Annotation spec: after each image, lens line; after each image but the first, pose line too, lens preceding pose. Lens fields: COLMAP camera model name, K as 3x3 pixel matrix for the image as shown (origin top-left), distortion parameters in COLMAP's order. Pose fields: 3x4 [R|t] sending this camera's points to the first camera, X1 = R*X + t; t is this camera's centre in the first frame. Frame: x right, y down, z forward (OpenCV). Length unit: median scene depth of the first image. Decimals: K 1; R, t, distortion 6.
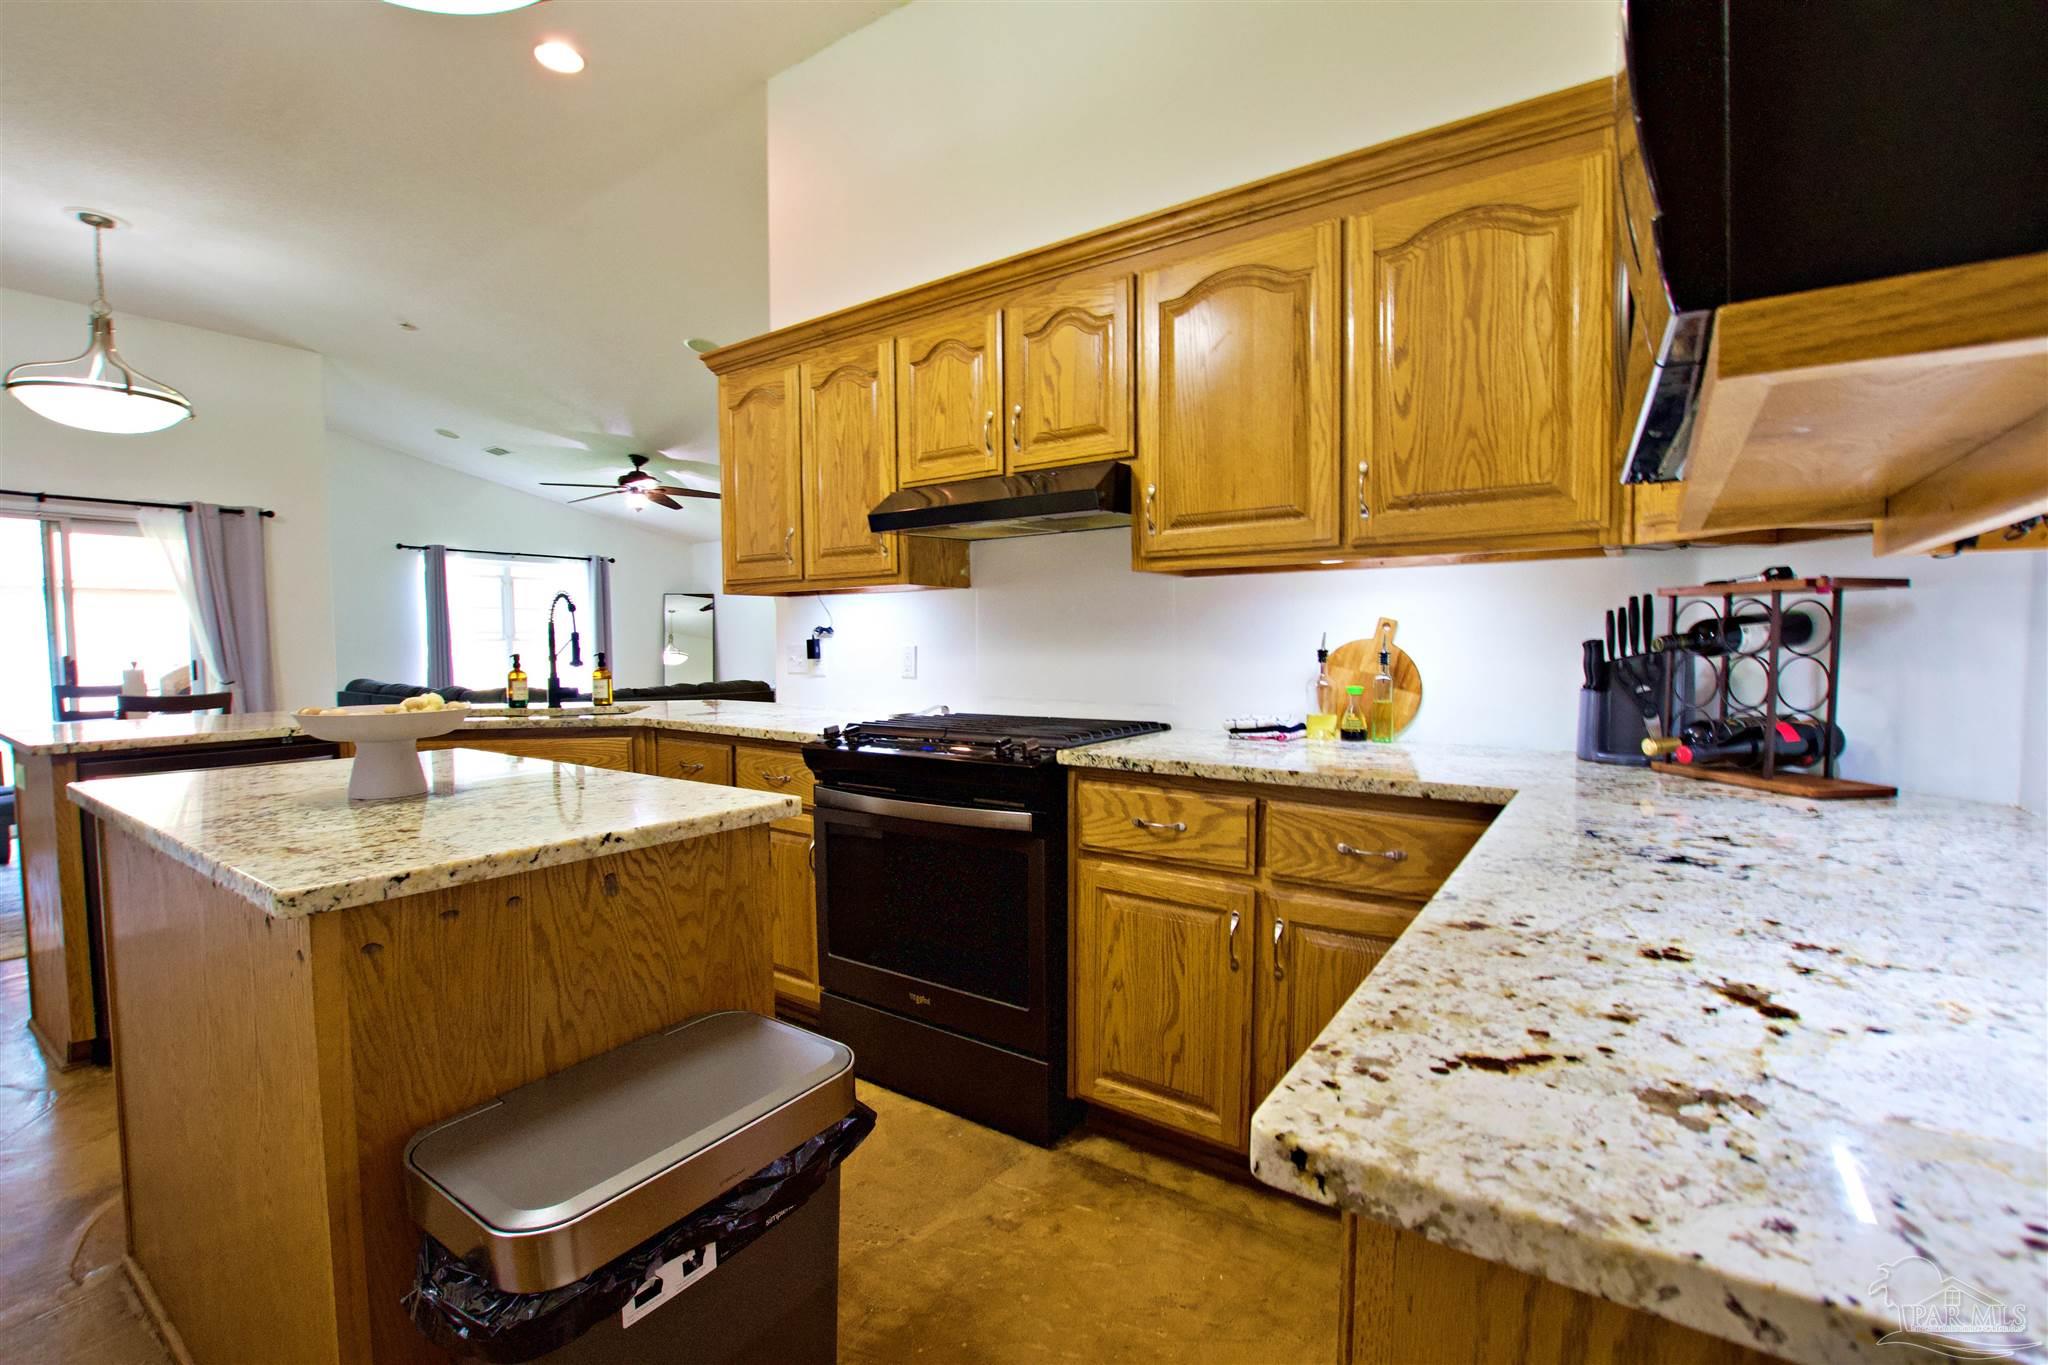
lens RADIAL K [[890.1, 0, 1024.0], [0, 890.1, 682.5], [0, 0, 1]] dist [-0.033915, 0.004960]
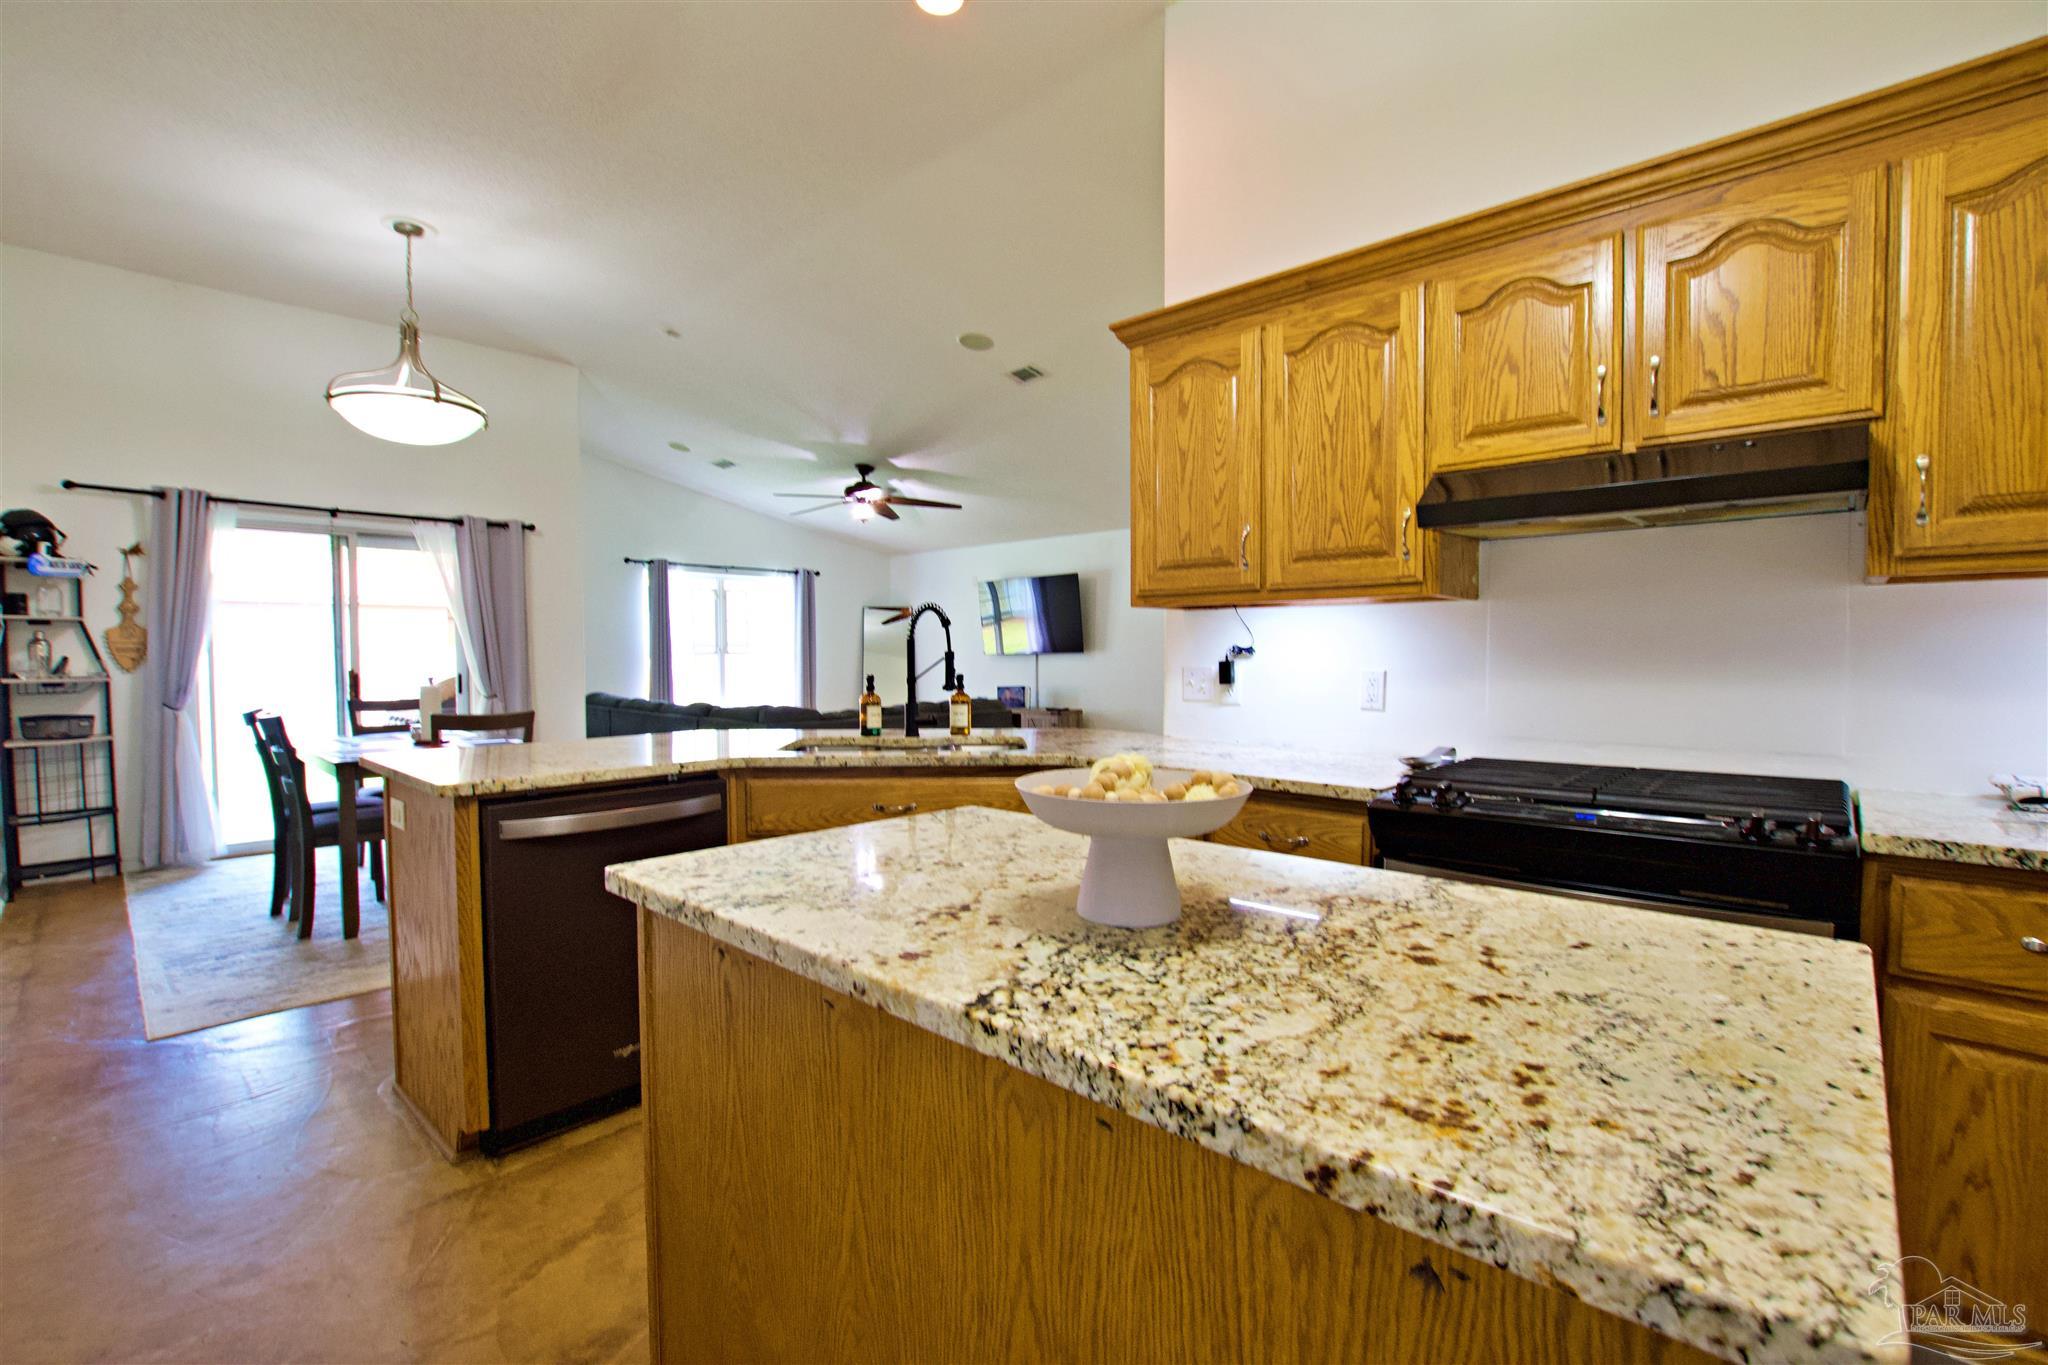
lens RADIAL K [[890.1, 0, 1024.0], [0, 890.1, 682.5], [0, 0, 1]] dist [-0.033915, 0.004960]
pose [[0.990995, 0.008002, -0.133662, -0.315504], [-0.009957, 0.999853, -0.013964, -0.014857], [0.133531, 0.015169, 0.990929, 0.145875]]
